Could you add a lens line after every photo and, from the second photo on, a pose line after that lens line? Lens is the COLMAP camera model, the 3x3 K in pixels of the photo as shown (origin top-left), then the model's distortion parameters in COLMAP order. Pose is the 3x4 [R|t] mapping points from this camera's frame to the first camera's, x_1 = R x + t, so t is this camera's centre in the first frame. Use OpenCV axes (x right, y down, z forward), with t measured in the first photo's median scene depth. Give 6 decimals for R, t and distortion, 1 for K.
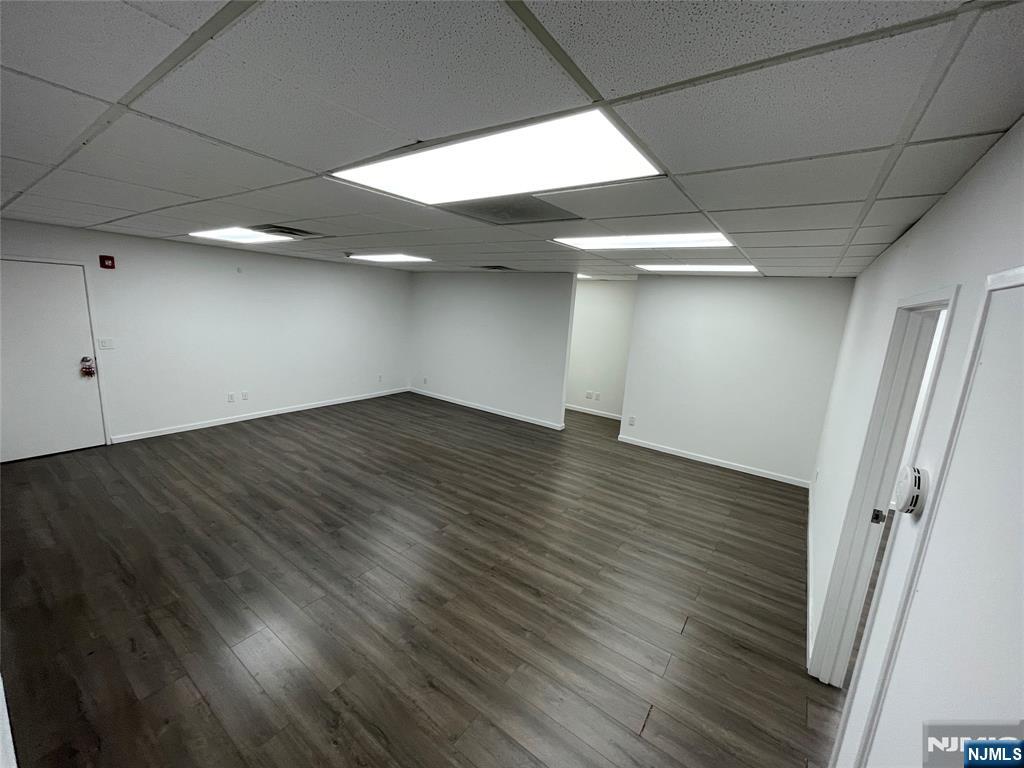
lens RADIAL K [[410.4, 0, 503.8], [0, 410.4, 385.2], [0, 0, 1]] dist [-0.004484, 0.000792]
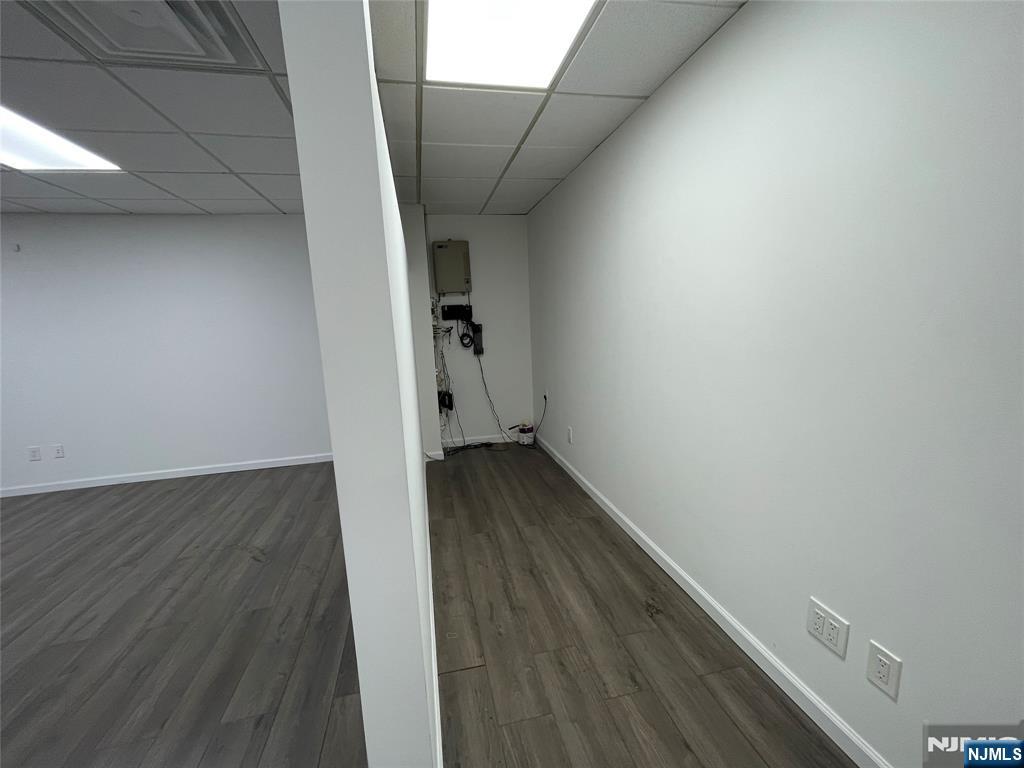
lens RADIAL K [[410.4, 0, 505.2], [0, 410.4, 380.0], [0, 0, 1]] dist [-0.004484, 0.000792]
pose [[0.741261, 0.006127, -0.671189, 0.357500], [-0.040326, 0.998559, -0.035420, -0.111006], [0.670004, 0.053322, 0.740440, 1.239882]]
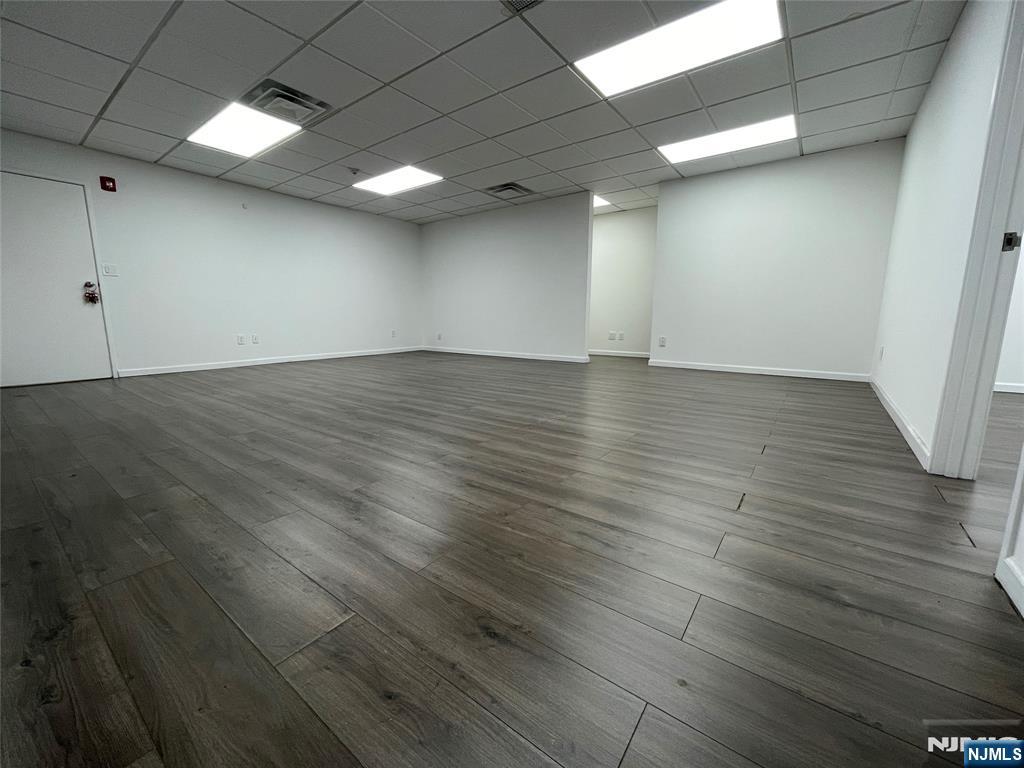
lens RADIAL K [[410.4, 0, 504.3], [0, 410.4, 386.1], [0, 0, 1]] dist [-0.004484, 0.000792]
pose [[0.998012, -0.055903, -0.029098, -0.032423], [0.055000, 0.998006, -0.030984, 0.247700], [0.030772, 0.029322, 0.999096, 0.074392]]
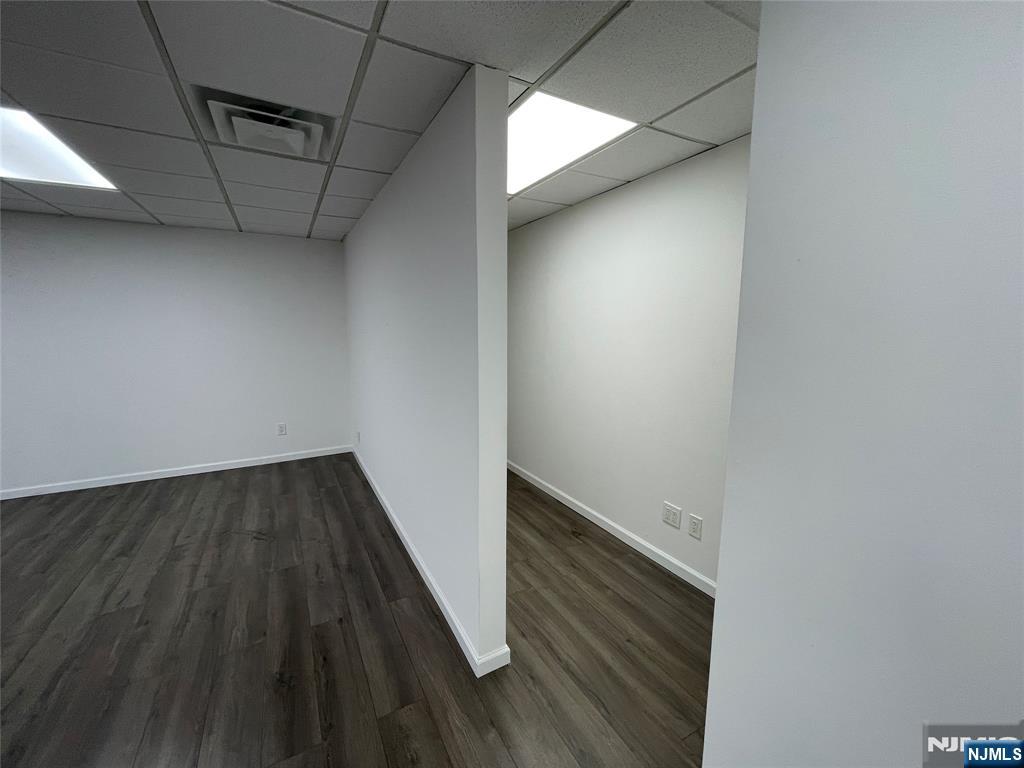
lens RADIAL K [[410.4, 0, 507.0], [0, 410.4, 383.9], [0, 0, 1]] dist [-0.004484, 0.000792]
pose [[0.904838, 0.004733, -0.425729, 0.366285], [-0.034808, 0.997413, -0.062891, -0.092866], [0.424330, 0.071725, 0.902663, 1.015273]]
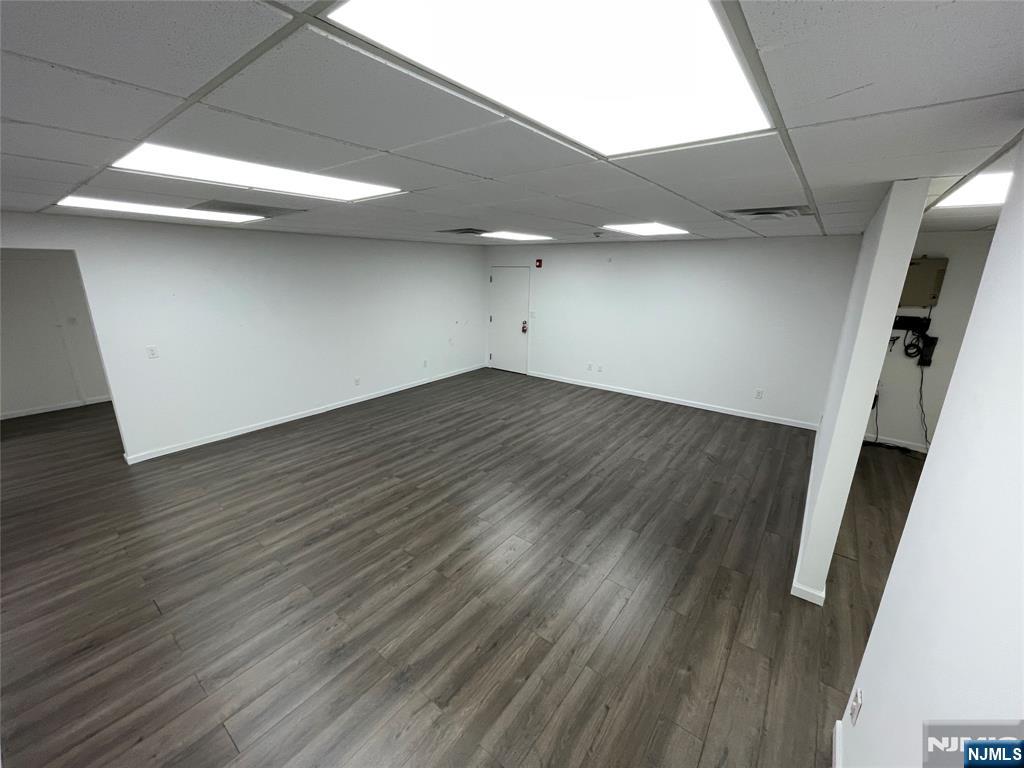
lens RADIAL K [[410.4, 0, 504.2], [0, 410.4, 383.3], [0, 0, 1]] dist [-0.004484, 0.000792]
pose [[-0.035640, 0.208723, -0.977325, 0.678549], [-0.208809, 0.954806, 0.211529, -0.156802], [0.977307, 0.211613, 0.009554, 0.914452]]
